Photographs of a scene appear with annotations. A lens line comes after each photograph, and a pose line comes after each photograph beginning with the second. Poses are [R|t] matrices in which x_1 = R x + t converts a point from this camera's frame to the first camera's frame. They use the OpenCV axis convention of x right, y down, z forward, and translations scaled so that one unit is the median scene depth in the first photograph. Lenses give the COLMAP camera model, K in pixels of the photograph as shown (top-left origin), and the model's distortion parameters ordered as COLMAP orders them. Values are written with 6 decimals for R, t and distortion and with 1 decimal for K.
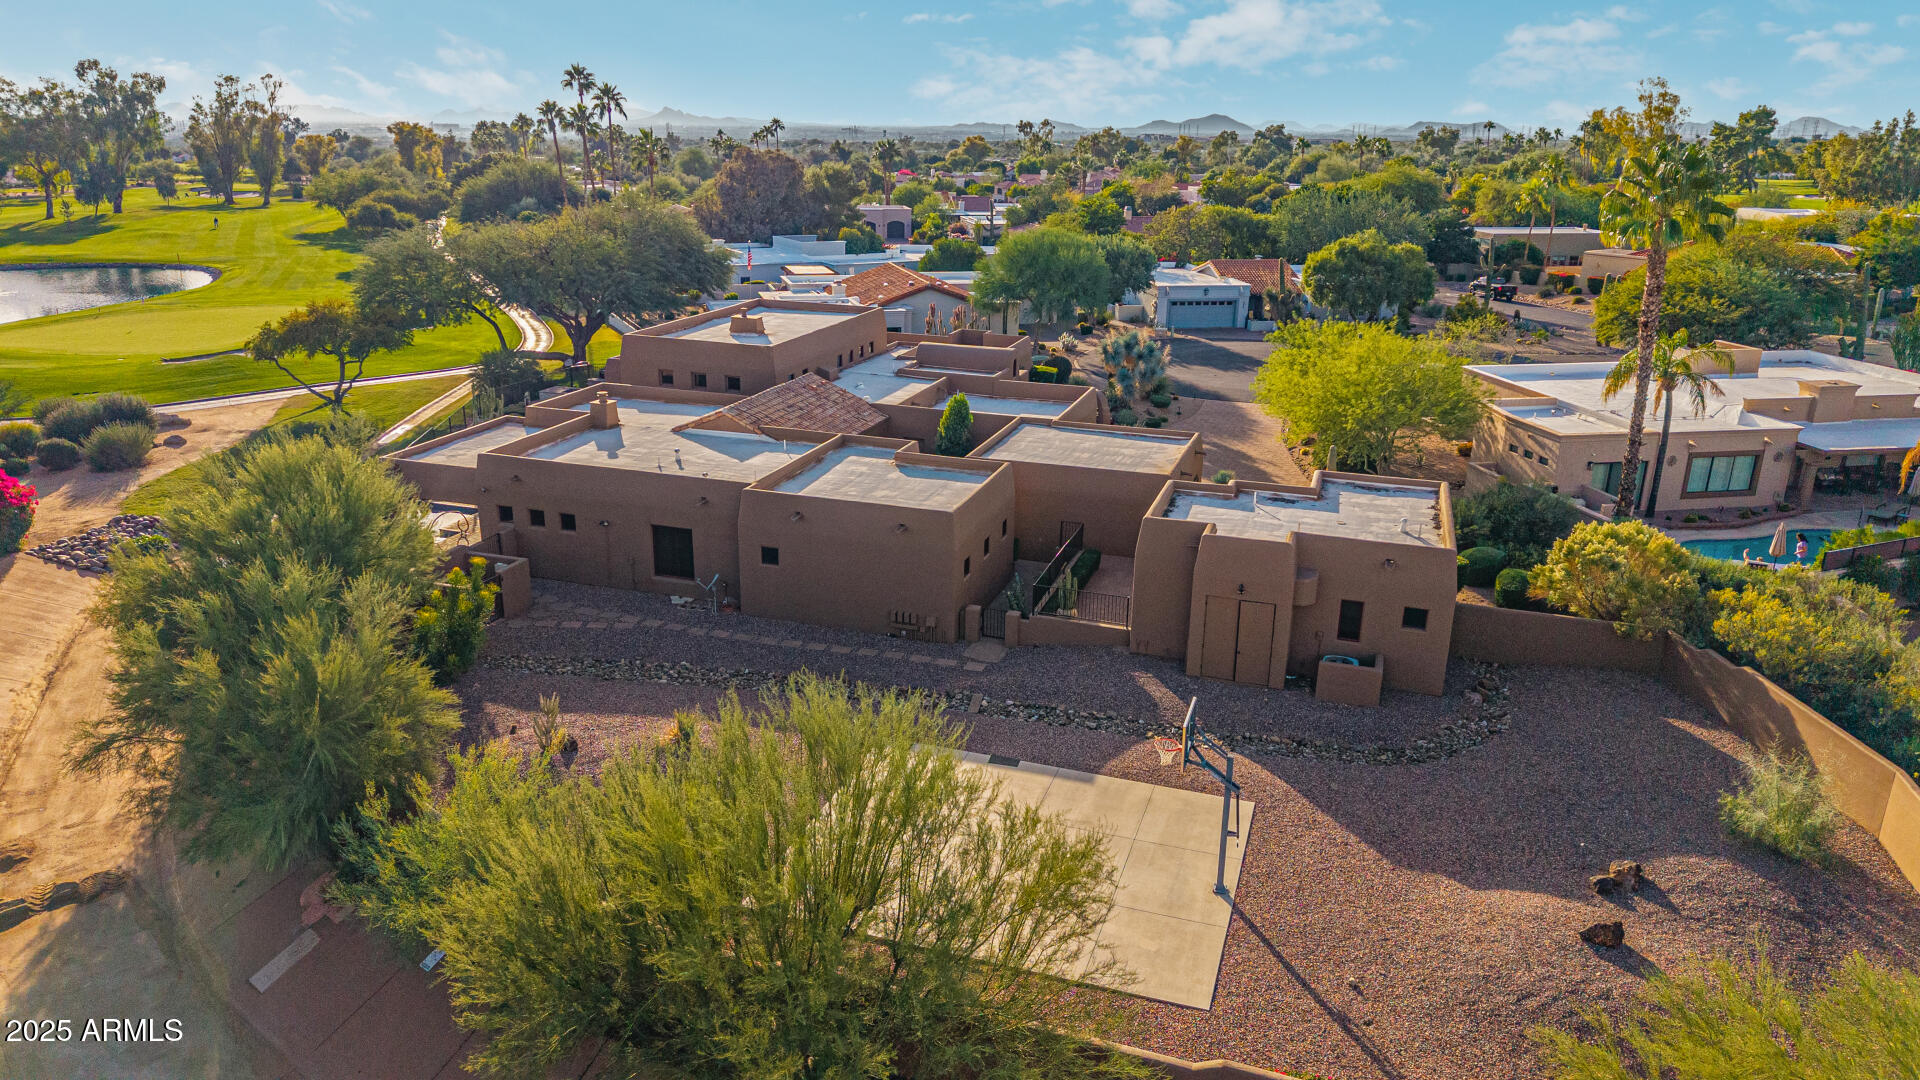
lens RADIAL K [[1309.4, 0, 960.0], [0, 1309.4, 540.0], [0, 0, 1]] dist [0.004228, -0.004810]
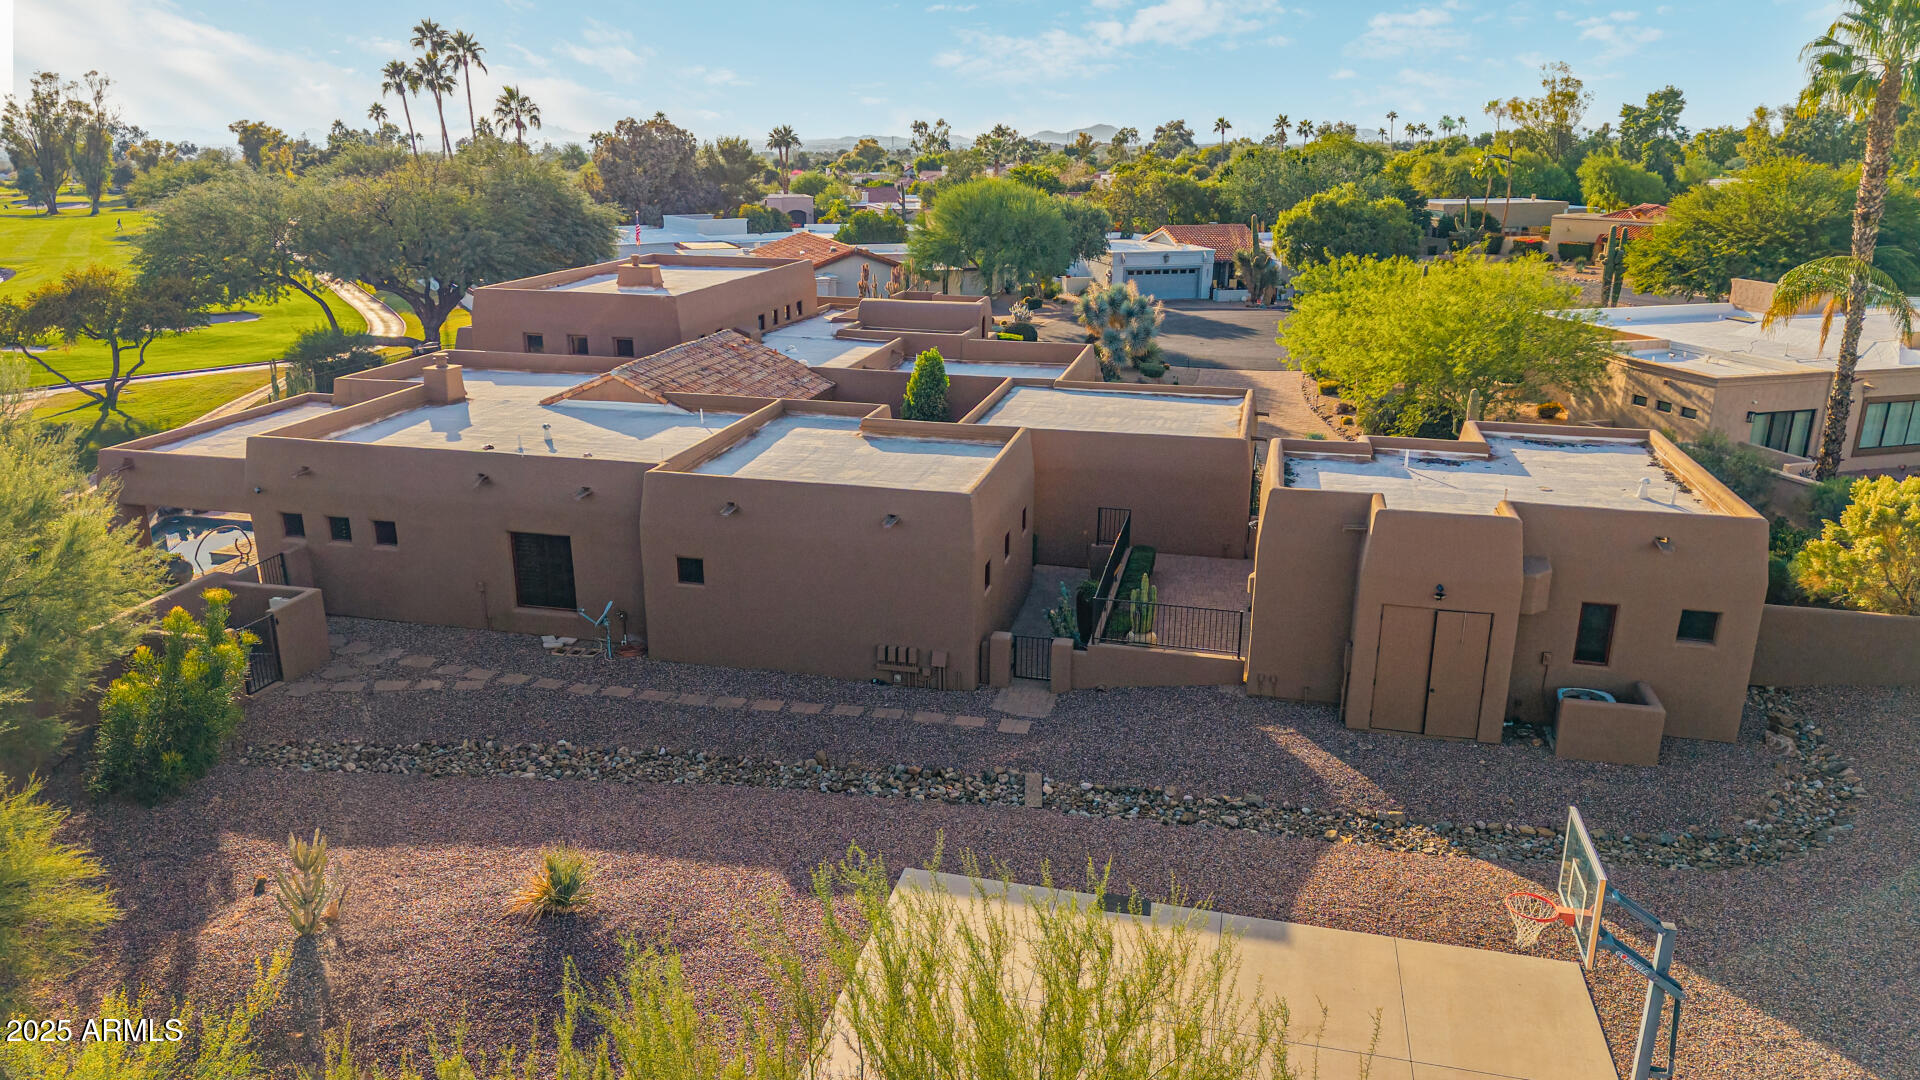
lens RADIAL K [[1309.4, 0, 960.0], [0, 1309.4, 540.0], [0, 0, 1]] dist [0.004228, -0.004810]
pose [[0.996394, -0.035915, 0.076869, -0.041749], [0.036779, 0.999275, -0.009858, 0.005753], [-0.076460, 0.012650, 0.996992, 0.228960]]
